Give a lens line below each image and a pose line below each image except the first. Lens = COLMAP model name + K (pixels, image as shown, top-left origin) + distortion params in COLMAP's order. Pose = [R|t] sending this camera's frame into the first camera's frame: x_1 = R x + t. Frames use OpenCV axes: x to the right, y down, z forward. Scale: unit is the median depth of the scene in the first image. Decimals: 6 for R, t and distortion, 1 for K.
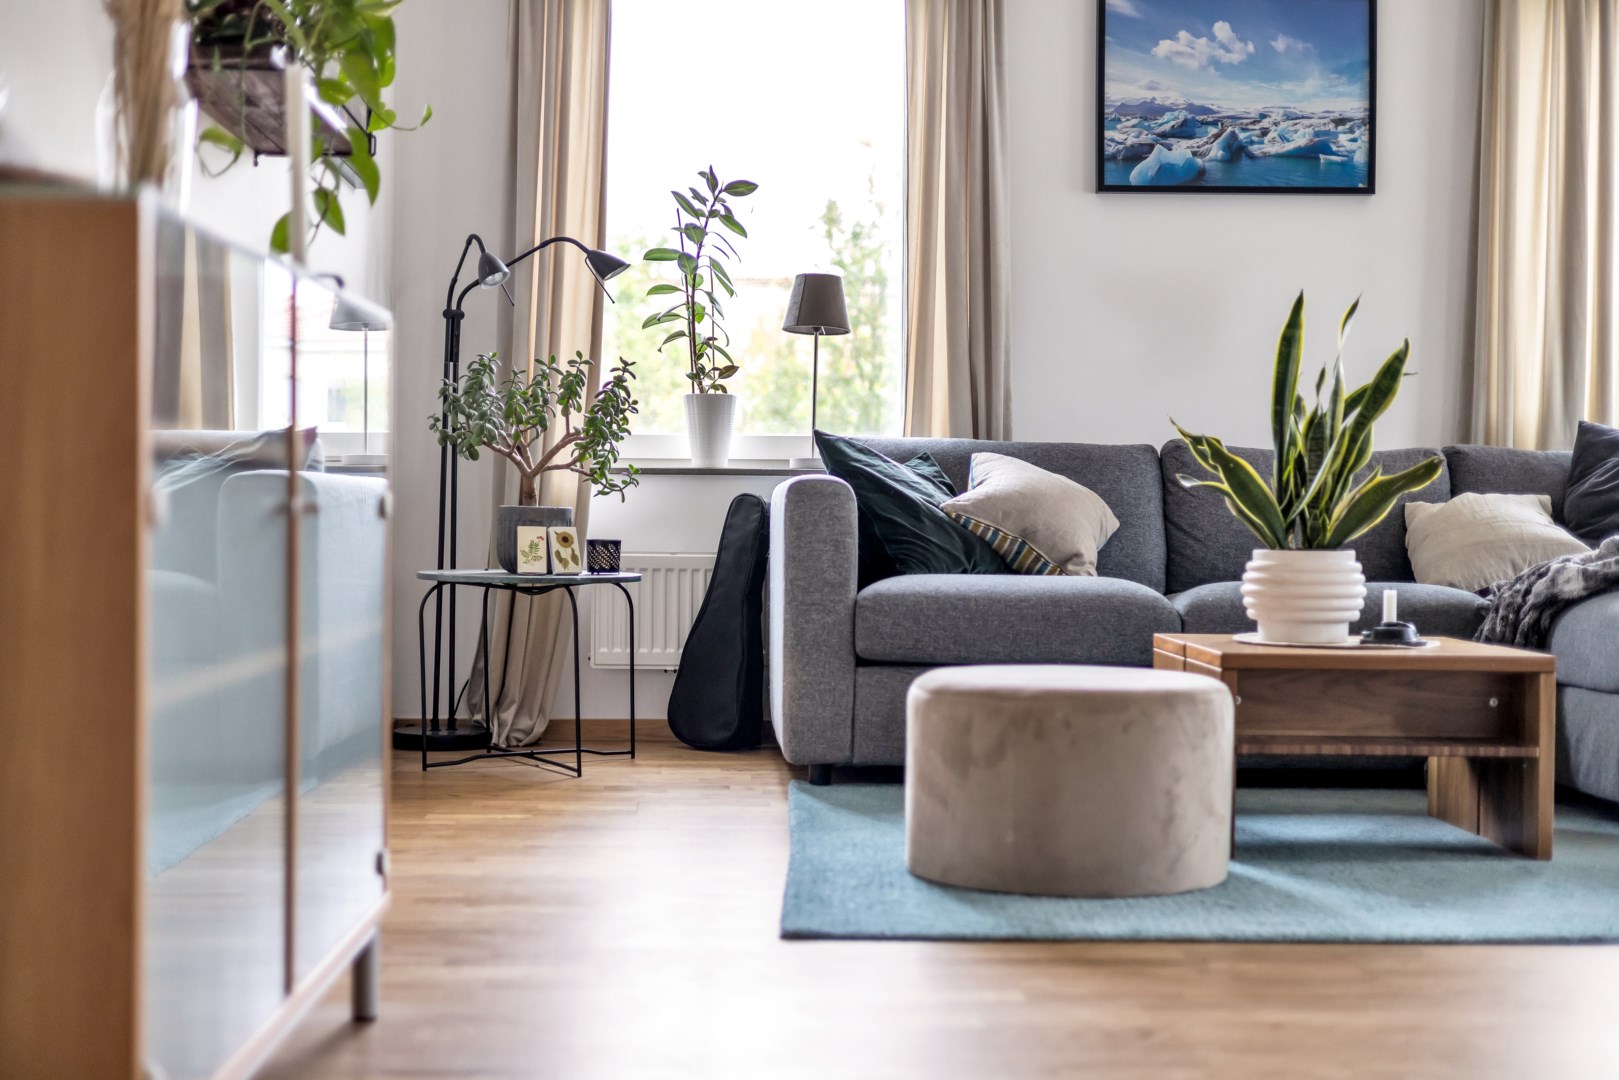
lens RADIAL K [[2251.1, 0, 809.1], [0, 2251.1, 512.5], [0, 0, 1]] dist [0.010507, 0.035666]
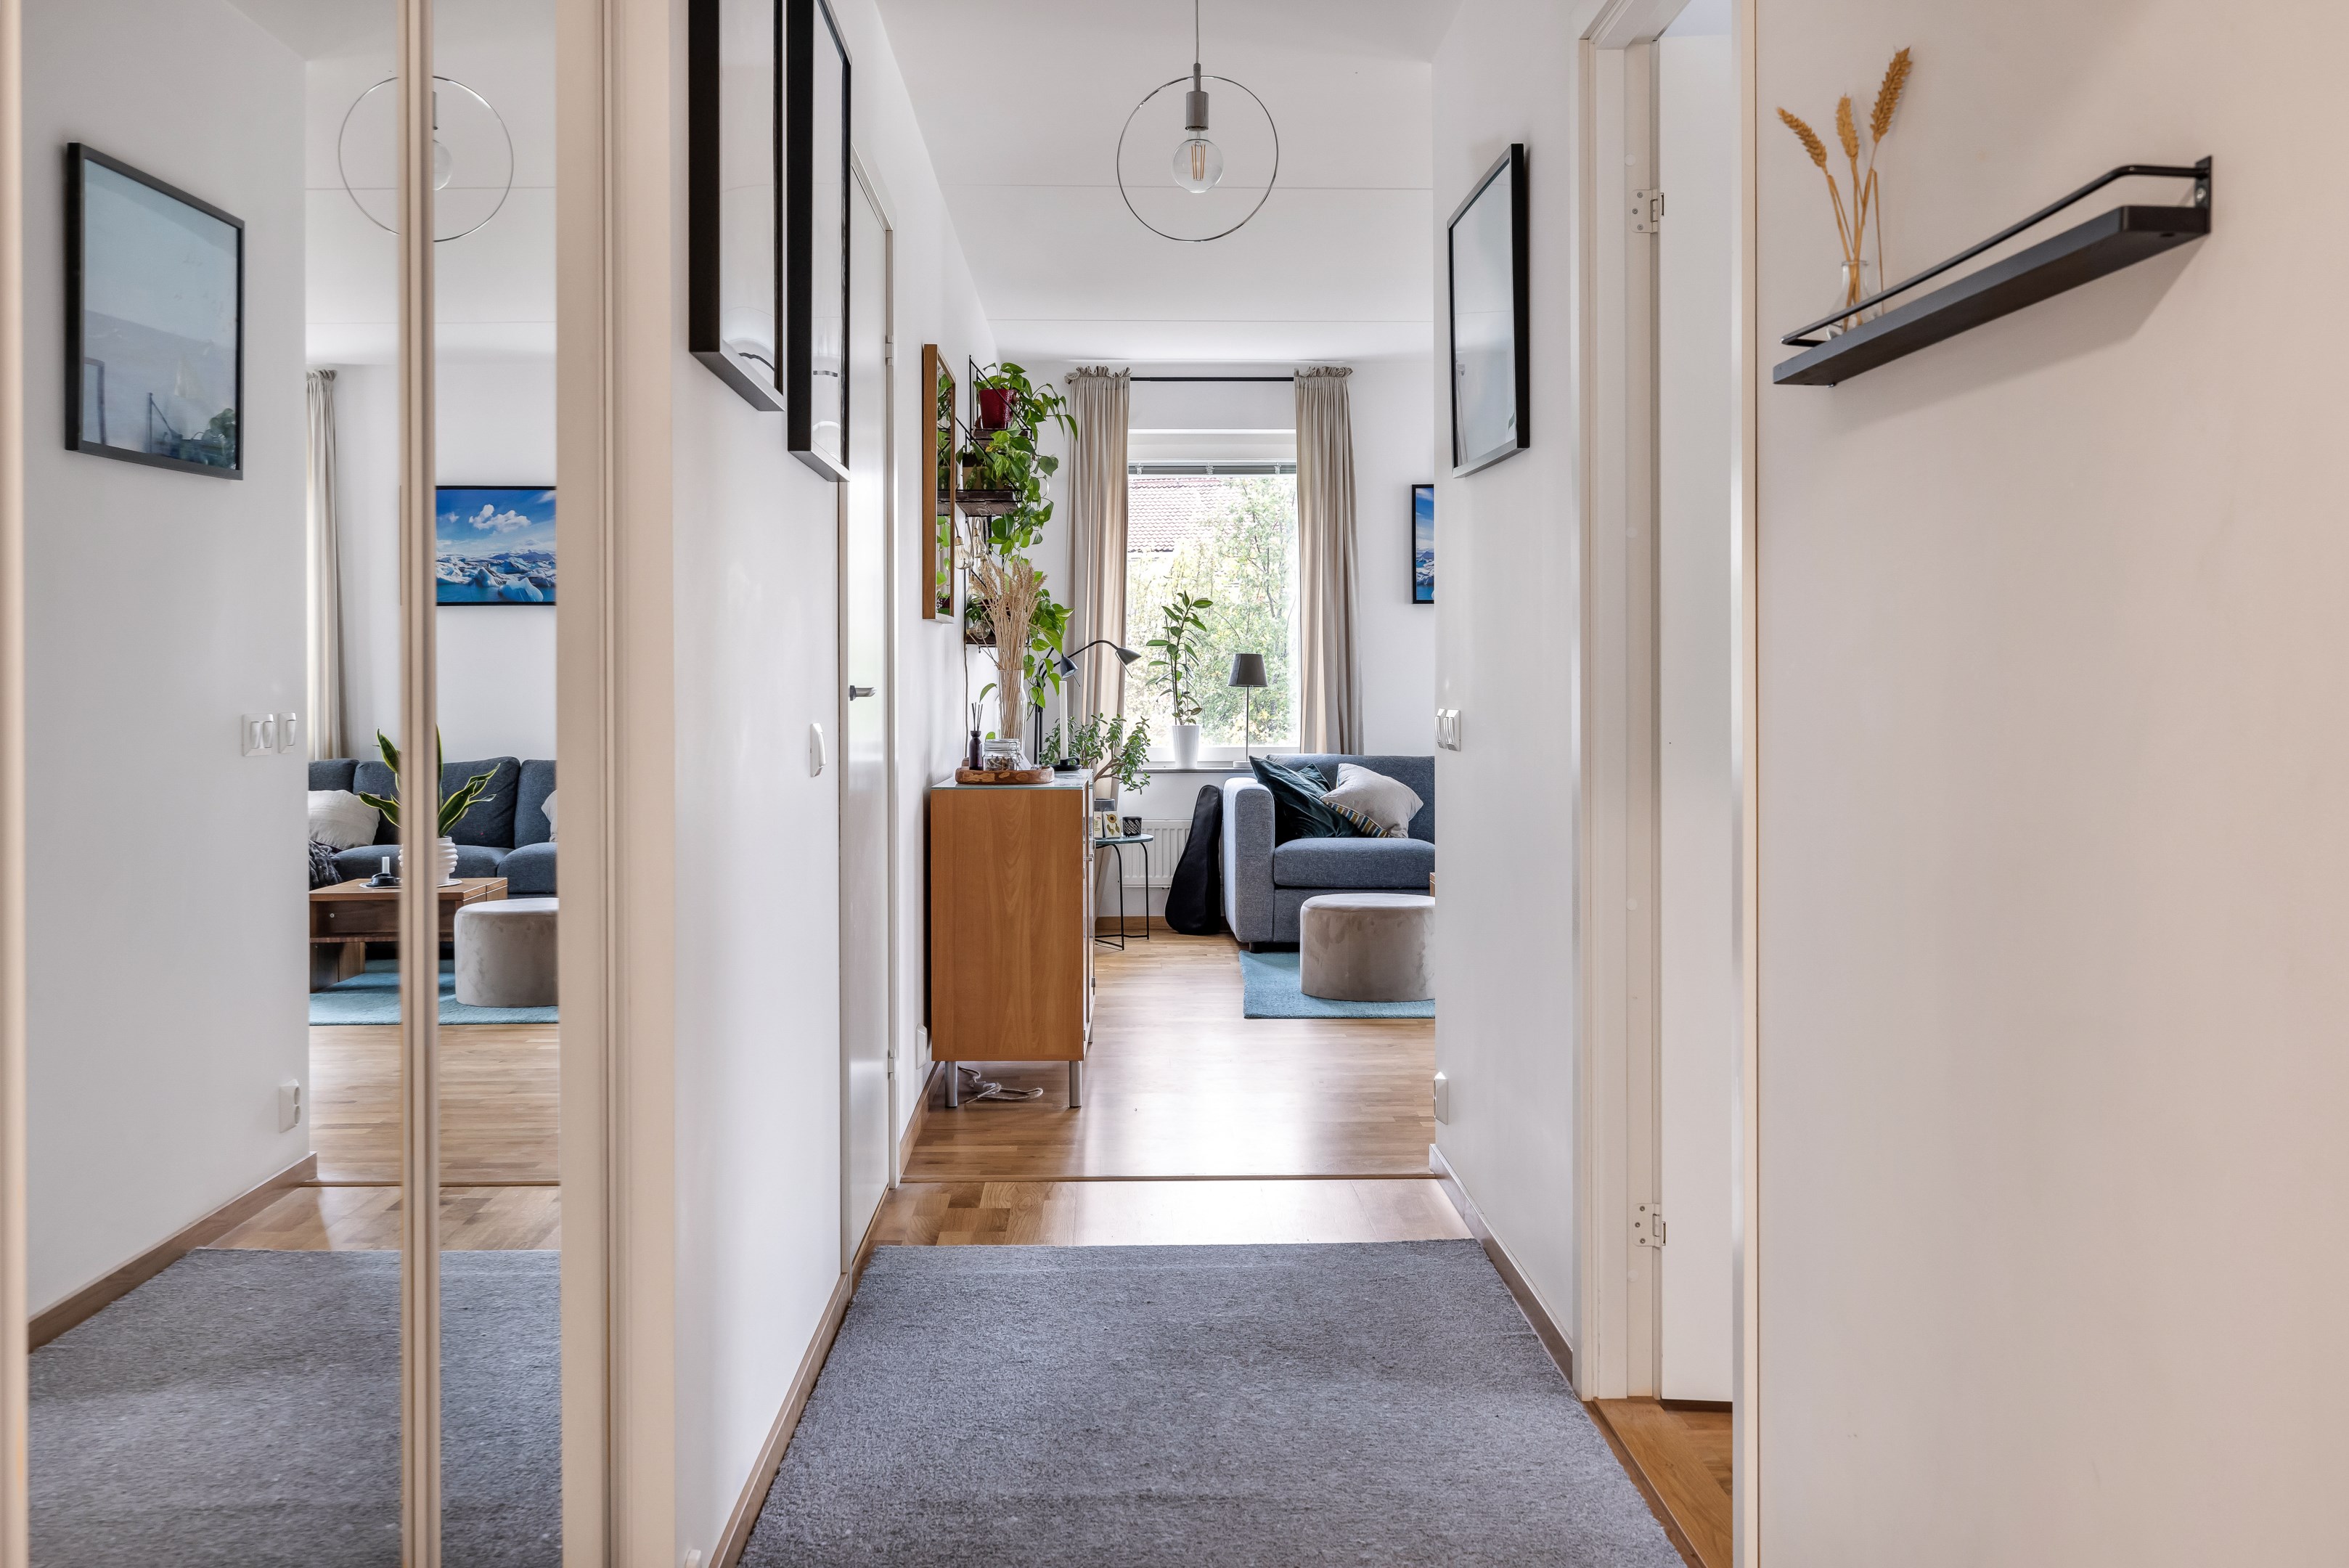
lens RADIAL K [[2283.2, 0, 1168.4], [0, 2283.2, 685.5], [0, 0, 1]] dist [0.000188, 0.001216]
pose [[0.999691, -0.011714, -0.021947, -0.020544], [0.011709, 0.999931, -0.000328, -0.087575], [0.021949, 0.000071, 0.999759, -0.774345]]
